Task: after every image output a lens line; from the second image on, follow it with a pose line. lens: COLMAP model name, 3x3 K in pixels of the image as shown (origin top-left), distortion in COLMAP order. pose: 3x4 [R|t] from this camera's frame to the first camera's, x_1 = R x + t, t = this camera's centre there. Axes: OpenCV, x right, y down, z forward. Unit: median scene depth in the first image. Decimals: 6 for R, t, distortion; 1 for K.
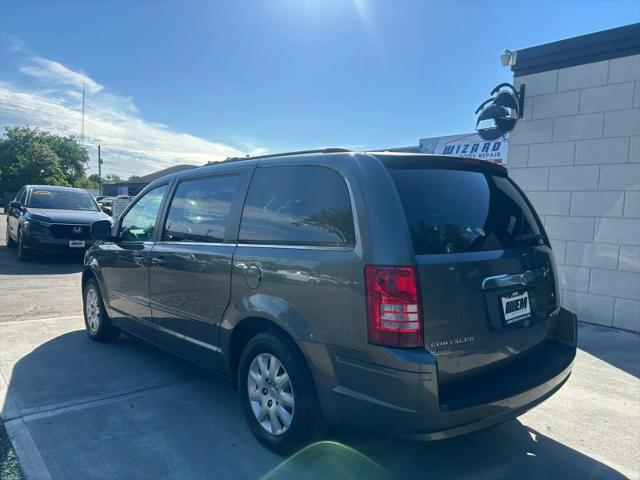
lens RADIAL K [[481.1, 0, 318.4], [0, 481.1, 239.7], [0, 0, 1]] dist [0.051663, -0.053935]
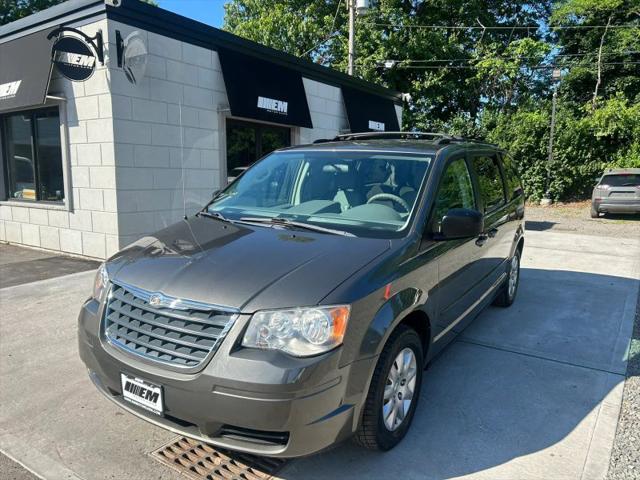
lens RADIAL K [[481.1, 0, 317.6], [0, 481.1, 245.0], [0, 0, 1]] dist [0.051663, -0.053935]
pose [[-0.273010, -0.187548, 0.943552, -1.282637], [0.030263, 0.978653, 0.203281, -0.165414], [-0.961535, 0.084053, -0.261506, 1.713180]]
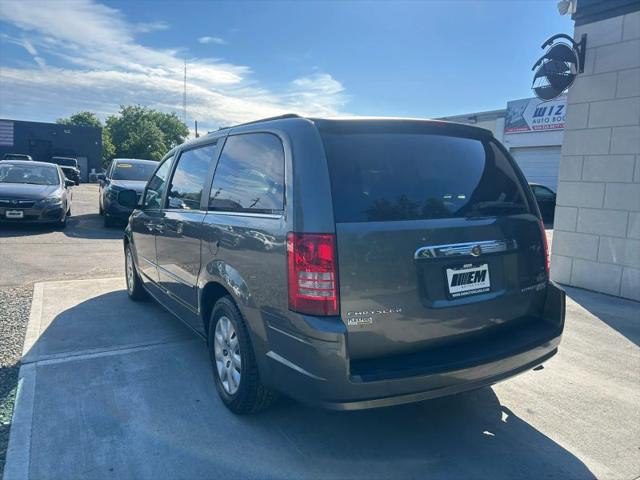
lens RADIAL K [[481.1, 0, 308.8], [0, 481.1, 232.5], [0, 0, 1]] dist [0.051663, -0.053935]
pose [[0.979006, 0.013980, -0.203351, 0.214828], [-0.004549, 0.998895, 0.046770, 0.004150], [0.203780, -0.044863, 0.977988, 0.022535]]
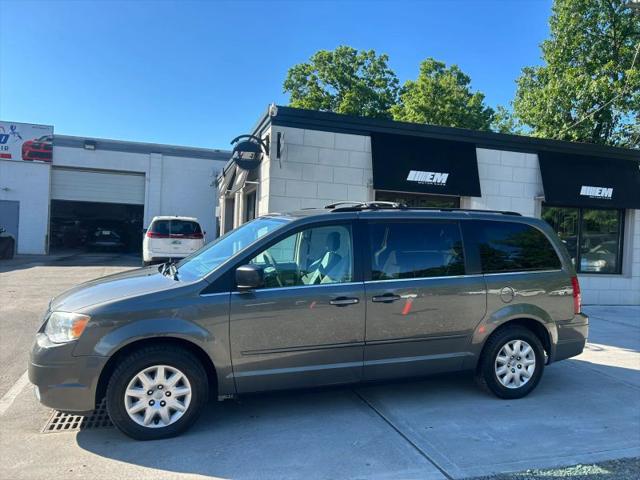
lens RADIAL K [[481.1, 0, 319.7], [0, 481.1, 240.3], [0, 0, 1]] dist [0.051663, -0.053935]
pose [[0.392256, -0.040890, 0.918947, -1.408527], [0.026879, 0.999094, 0.032982, -0.128650], [-0.919463, 0.011763, 0.393000, 0.736613]]
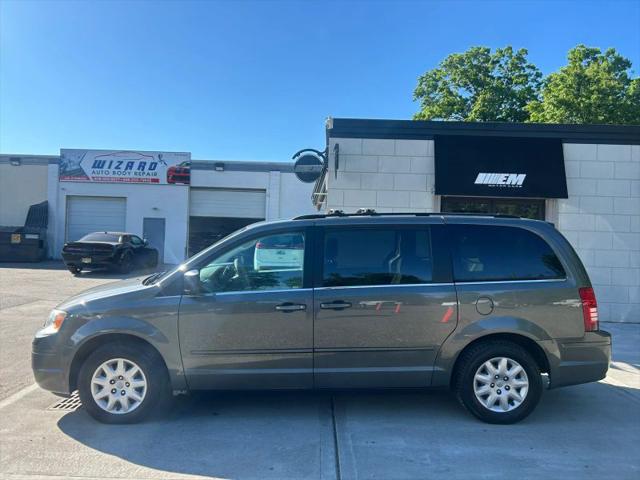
lens RADIAL K [[481.1, 0, 313.7], [0, 481.1, 232.4], [0, 0, 1]] dist [0.051663, -0.053935]
pose [[0.657309, -0.016460, 0.753441, -1.192248], [0.043920, 0.998899, -0.016493, -0.104917], [-0.752340, 0.043932, 0.657308, 0.343688]]
